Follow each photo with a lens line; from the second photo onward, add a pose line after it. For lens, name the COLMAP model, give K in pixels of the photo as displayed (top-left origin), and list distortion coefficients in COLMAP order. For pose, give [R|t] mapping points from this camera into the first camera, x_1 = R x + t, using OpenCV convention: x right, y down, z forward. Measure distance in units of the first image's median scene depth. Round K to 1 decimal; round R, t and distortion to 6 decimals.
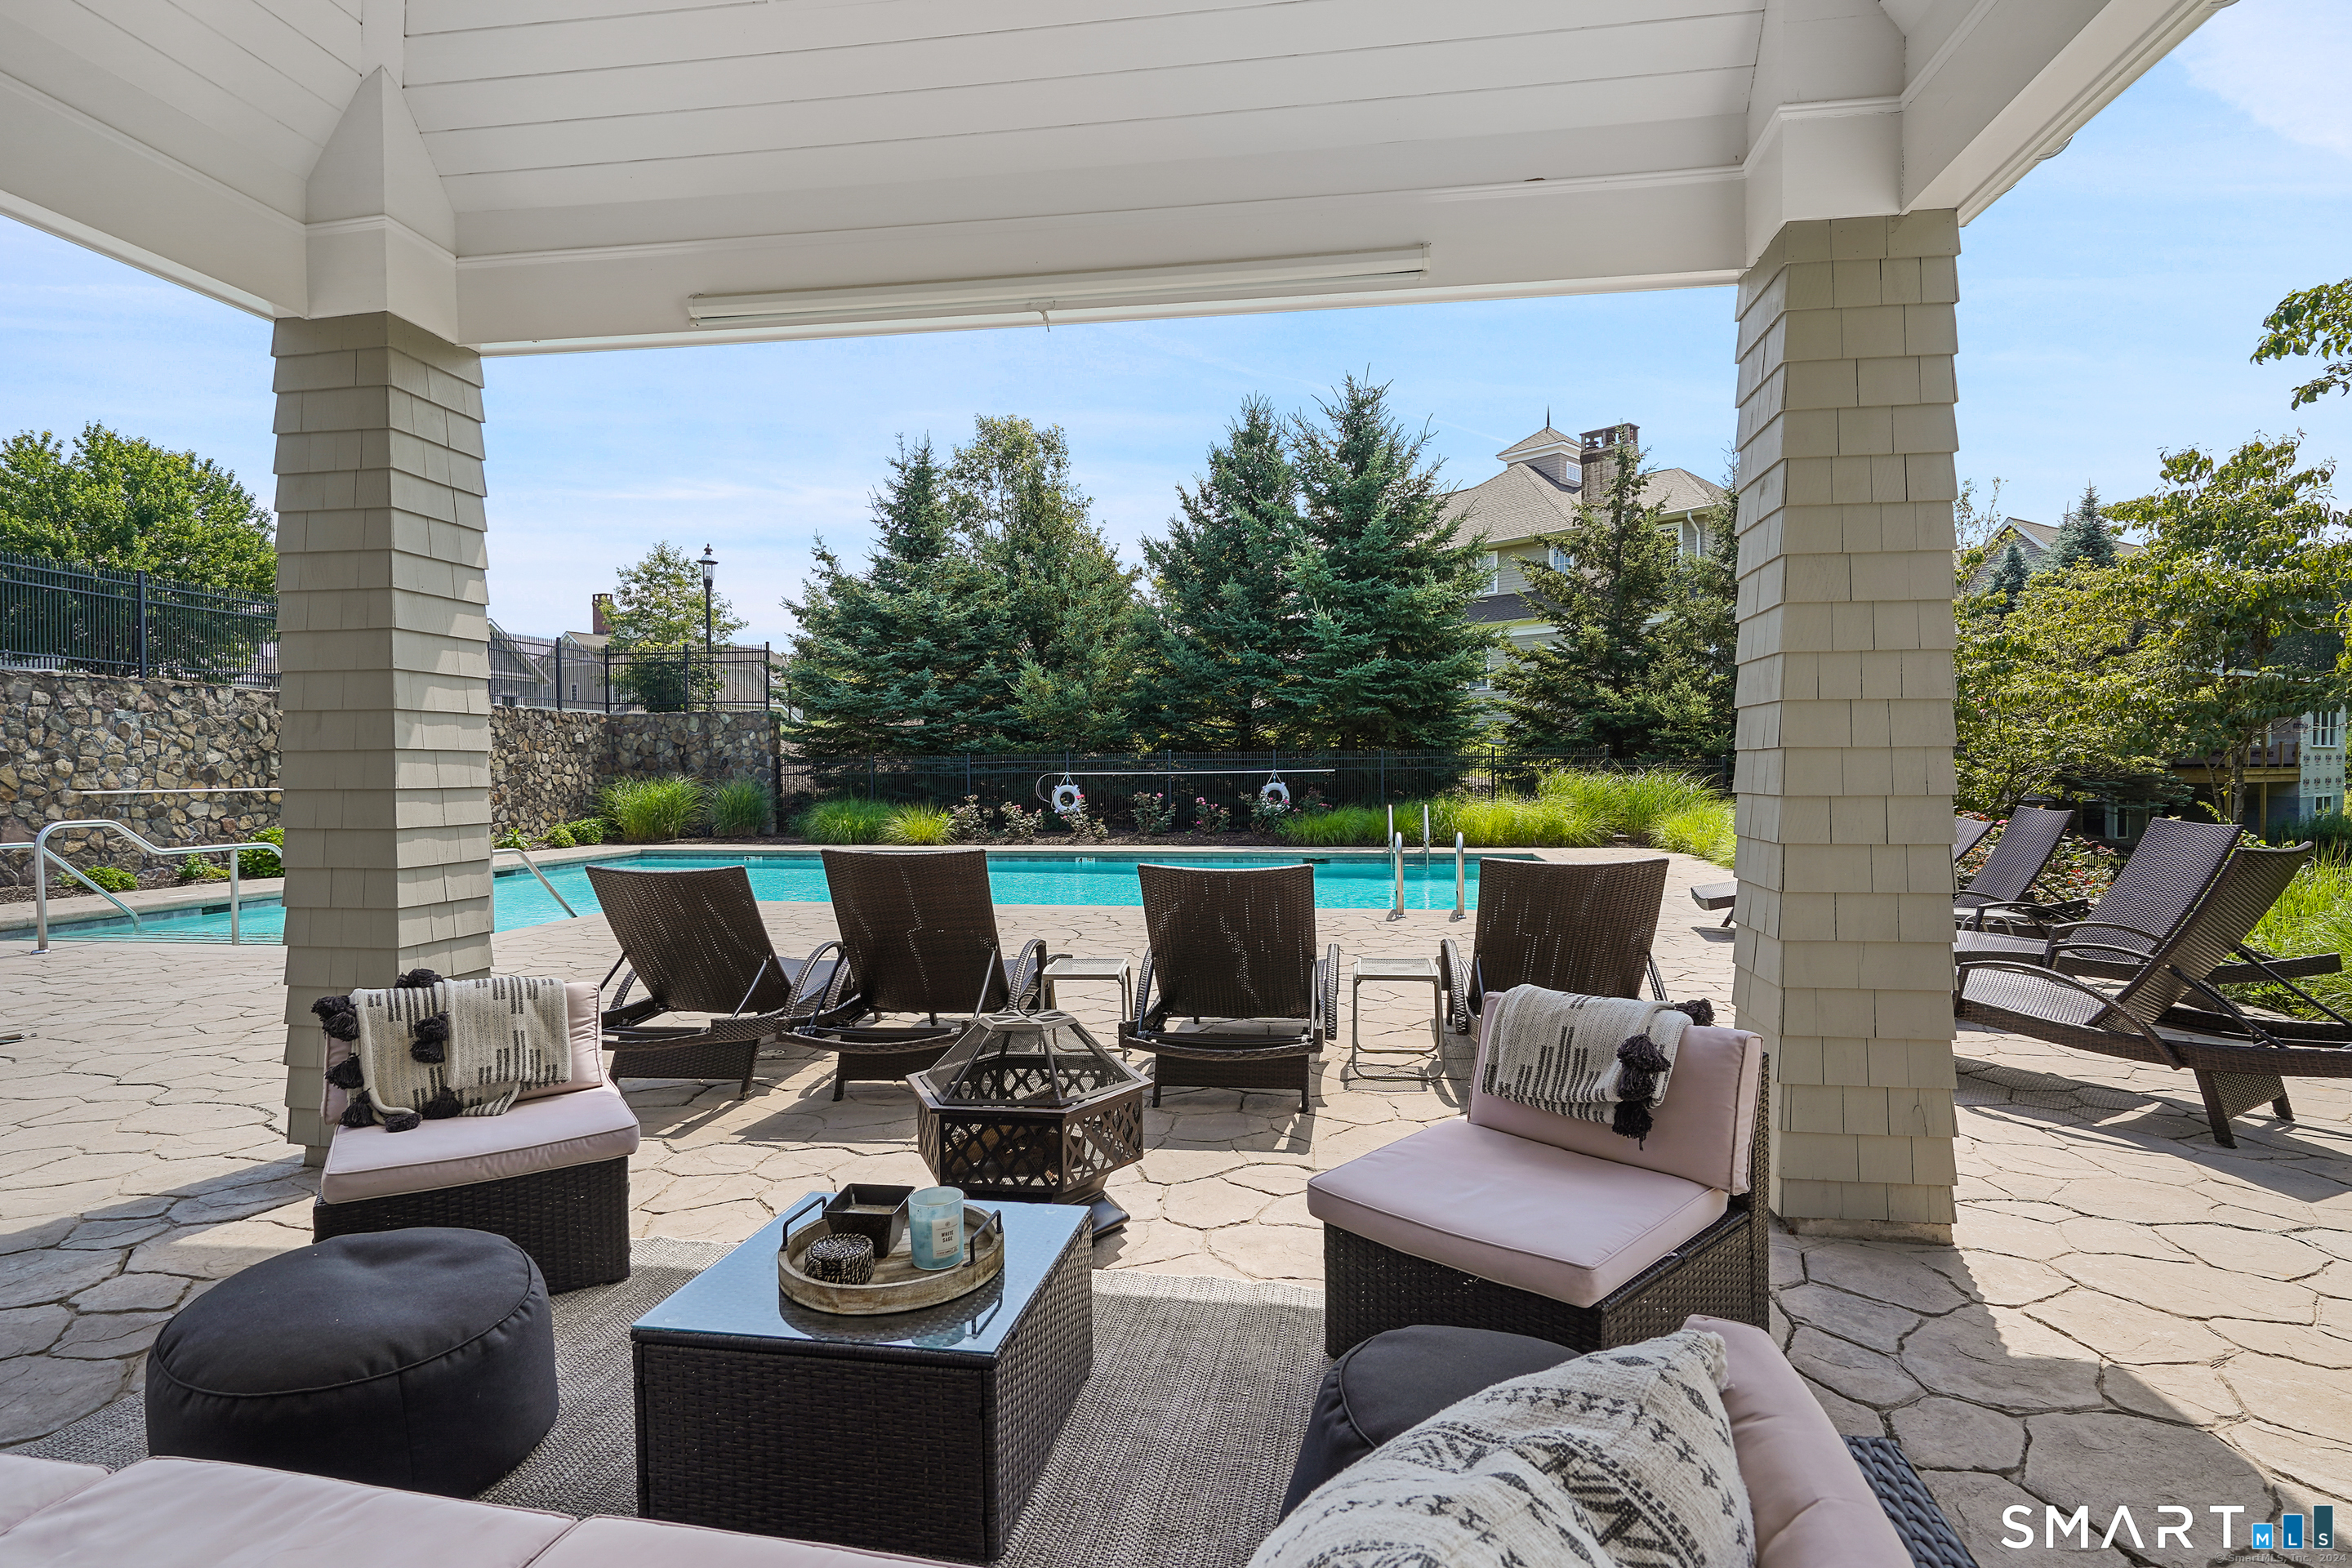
lens RADIAL K [[1110.7, 0, 1183.0], [0, 1110.7, 782.7], [0, 0, 1]] dist [-0.000733, -0.000083]
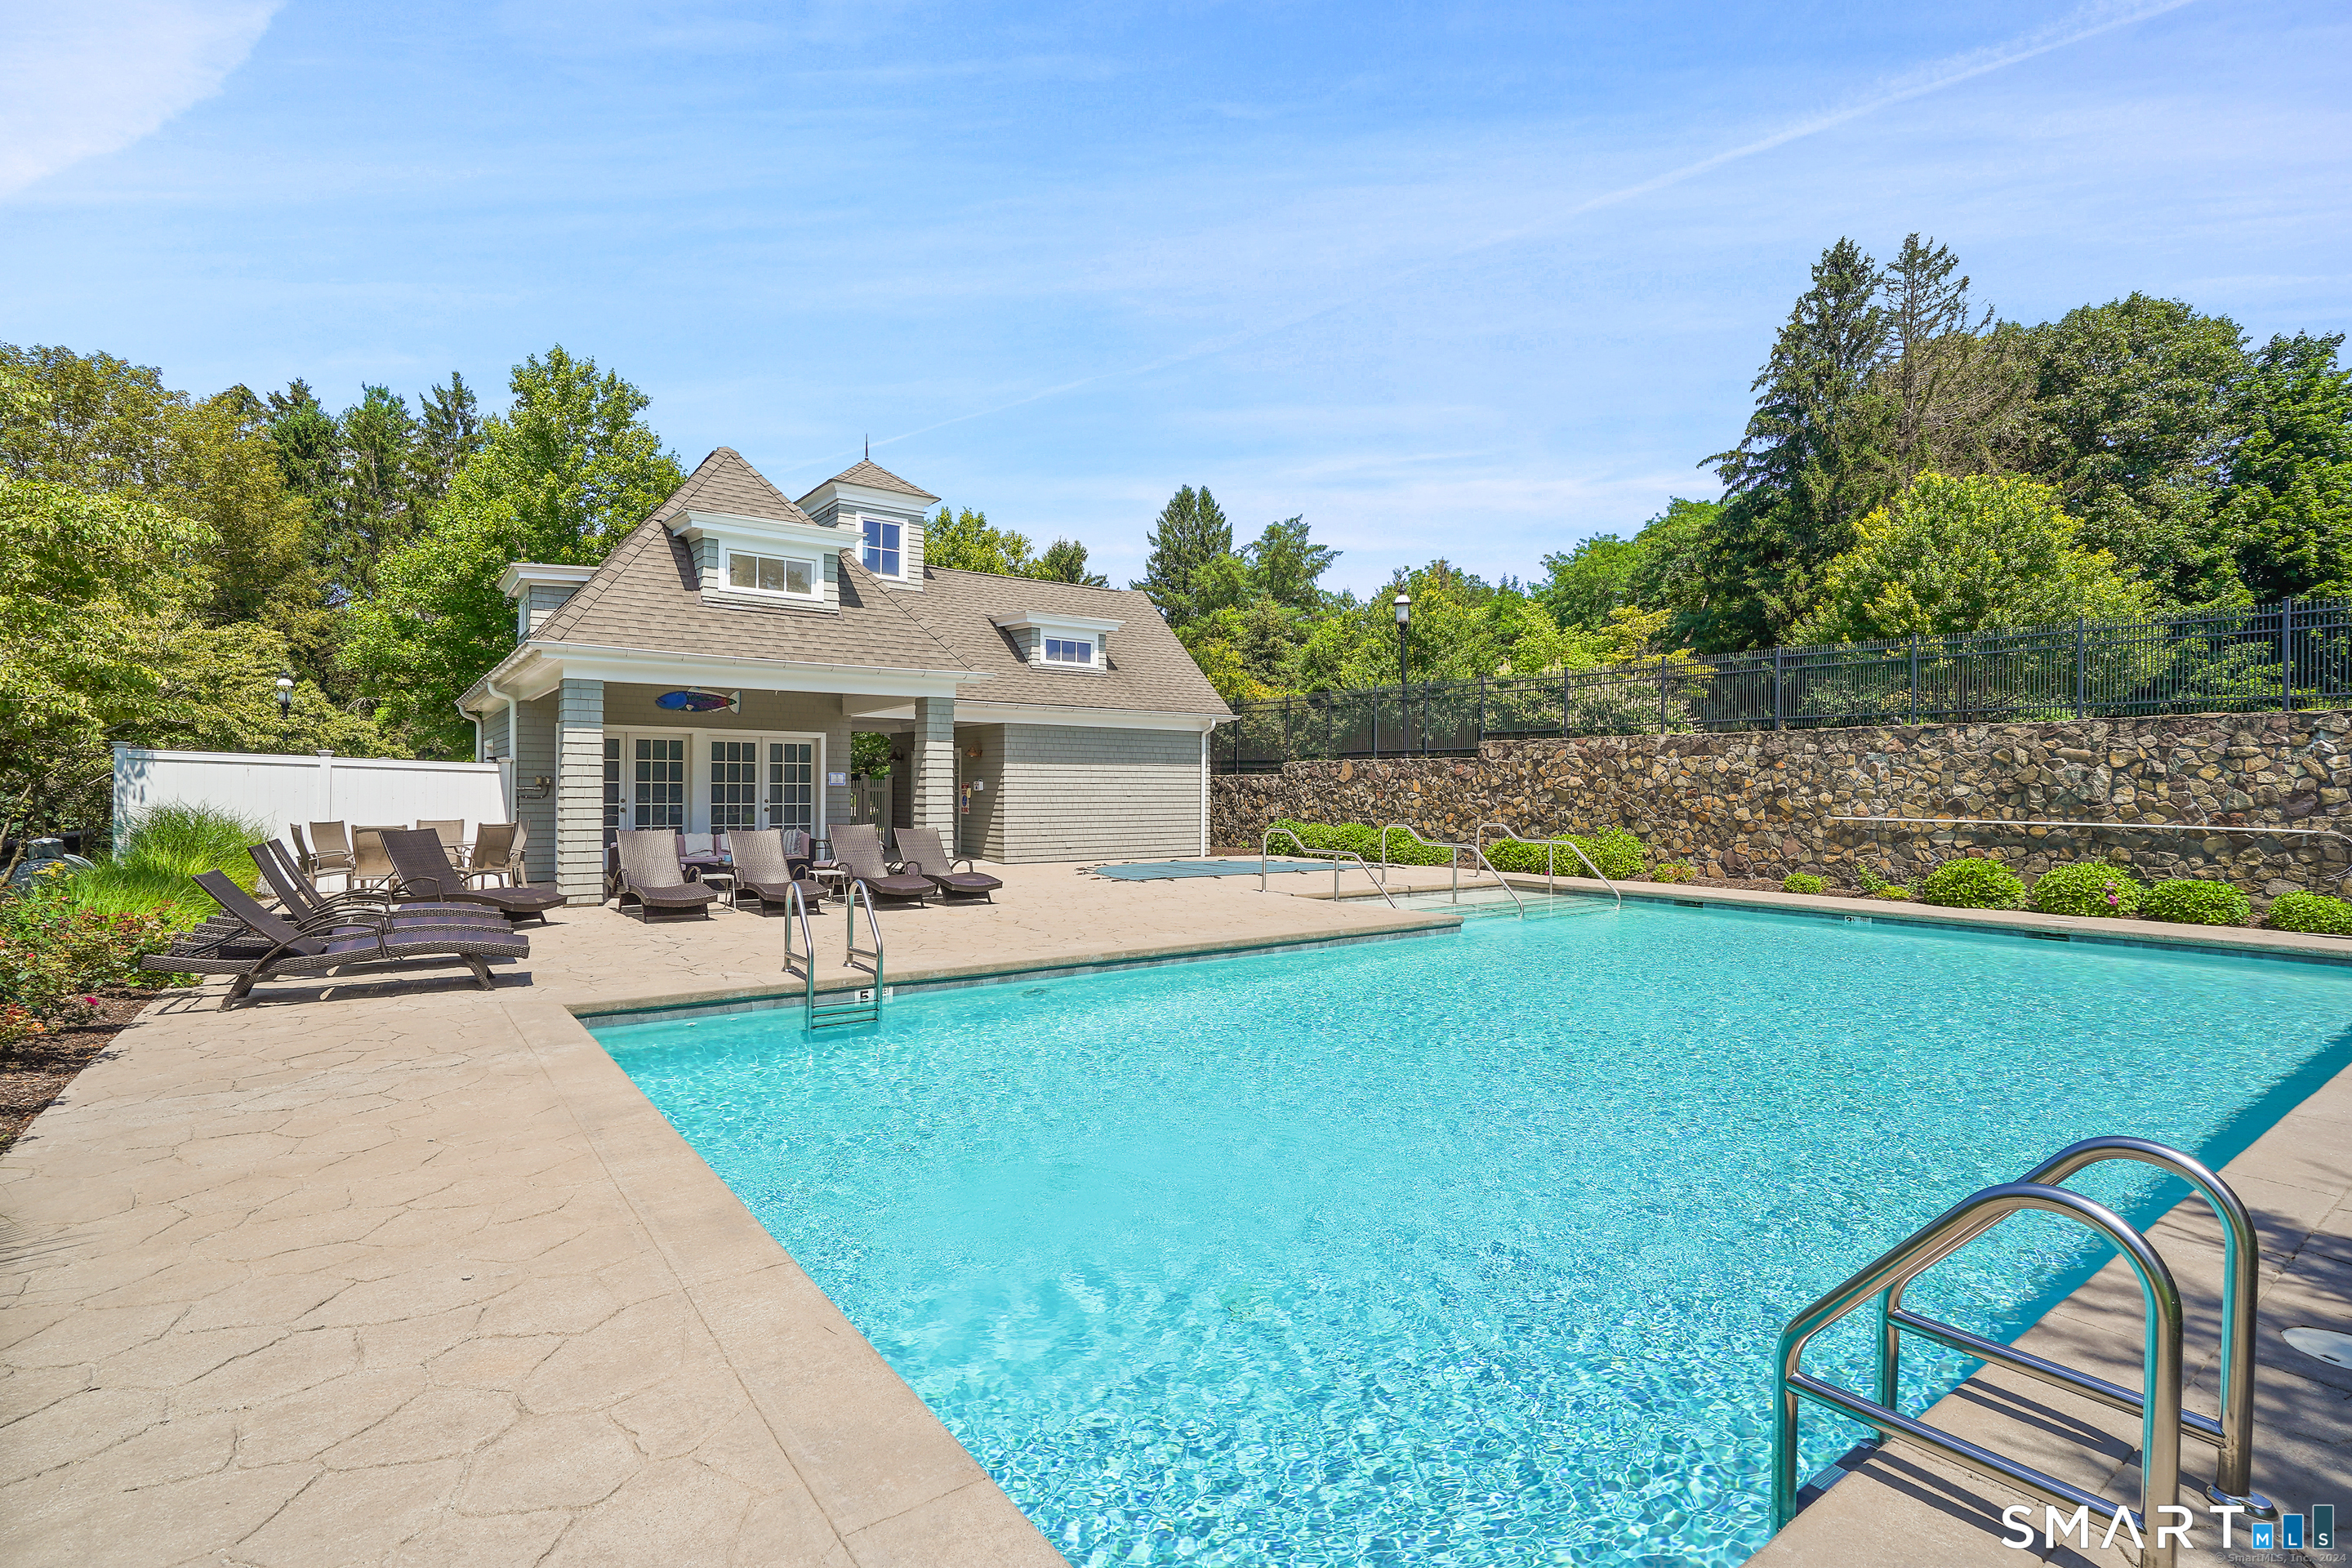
lens RADIAL K [[1110.7, 0, 1178.2], [0, 1110.7, 786.5], [0, 0, 1]] dist [-0.000733, -0.000083]
pose [[-0.713291, 0.003883, -0.700857, 0.453340], [-0.007794, 0.999879, 0.013472, -0.037496], [0.700825, 0.015072, -0.713174, 1.297385]]
